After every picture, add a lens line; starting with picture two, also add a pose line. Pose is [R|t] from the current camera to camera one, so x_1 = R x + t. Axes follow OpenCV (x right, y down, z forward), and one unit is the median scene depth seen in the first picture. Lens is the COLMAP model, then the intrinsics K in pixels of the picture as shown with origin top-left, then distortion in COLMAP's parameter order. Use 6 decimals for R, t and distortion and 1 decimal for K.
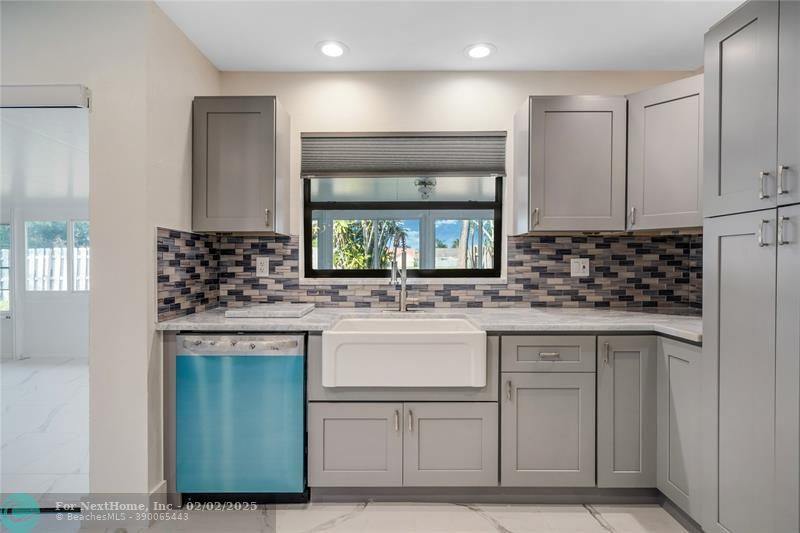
lens RADIAL K [[393.7, 0, 400.0], [0, 393.7, 266.5], [0, 0, 1]] dist [-0.003165, -0.000232]
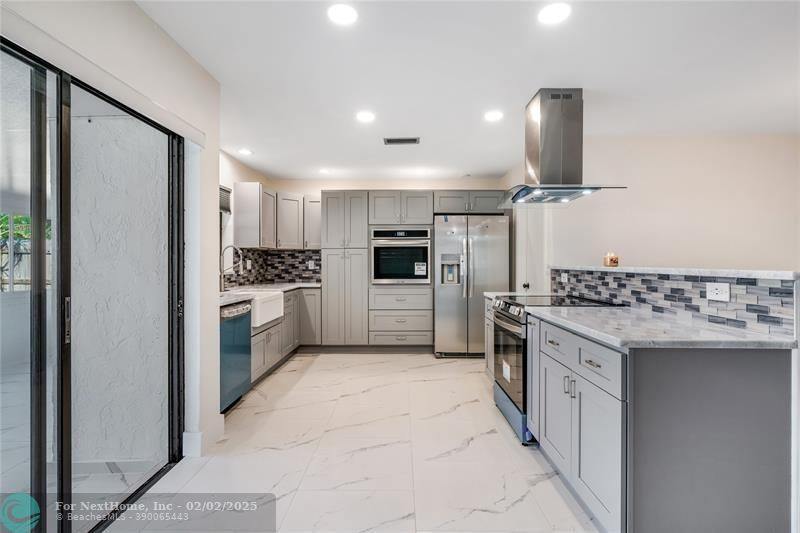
lens RADIAL K [[393.7, 0, 400.0], [0, 393.7, 266.5], [0, 0, 1]] dist [-0.003165, -0.000232]
pose [[0.010247, -0.010968, 0.999887, -1.542050], [0.006945, 0.999917, 0.010897, -0.004476], [-0.999923, 0.006832, 0.010323, 0.207008]]
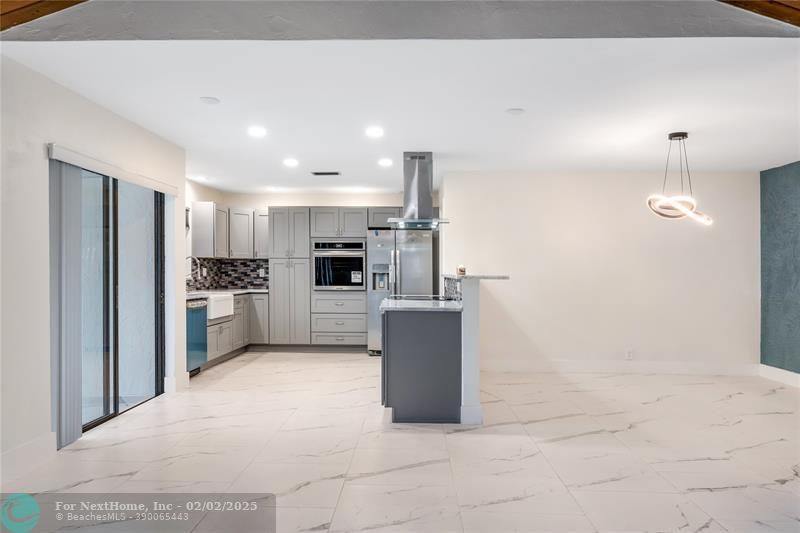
lens RADIAL K [[547.1, 0, 402.8], [0, 547.1, 292.4], [0, 0, 1]] dist [0.007693, 0.001413]
pose [[0.026608, -0.036395, 0.998983, -2.691713], [0.000115, 0.999337, 0.036405, 0.004675], [-0.999646, -0.000854, 0.026594, -0.235527]]
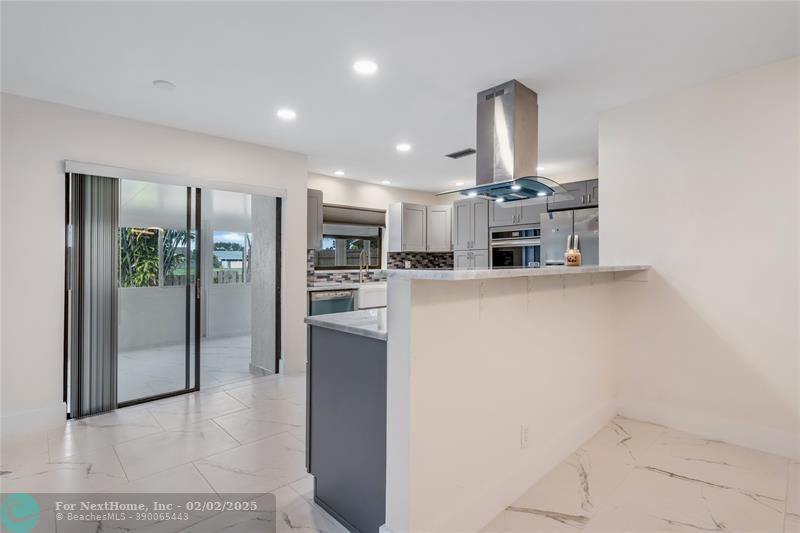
lens RADIAL K [[387.6, 0, 400.0], [0, 387.6, 266.5], [0, 0, 1]] dist [-0.000636, -0.000089]
pose [[0.727300, -0.010280, 0.686243, -1.359589], [0.011720, 0.999928, 0.002558, 0.007893], [-0.686220, 0.006182, 0.727368, -0.848401]]
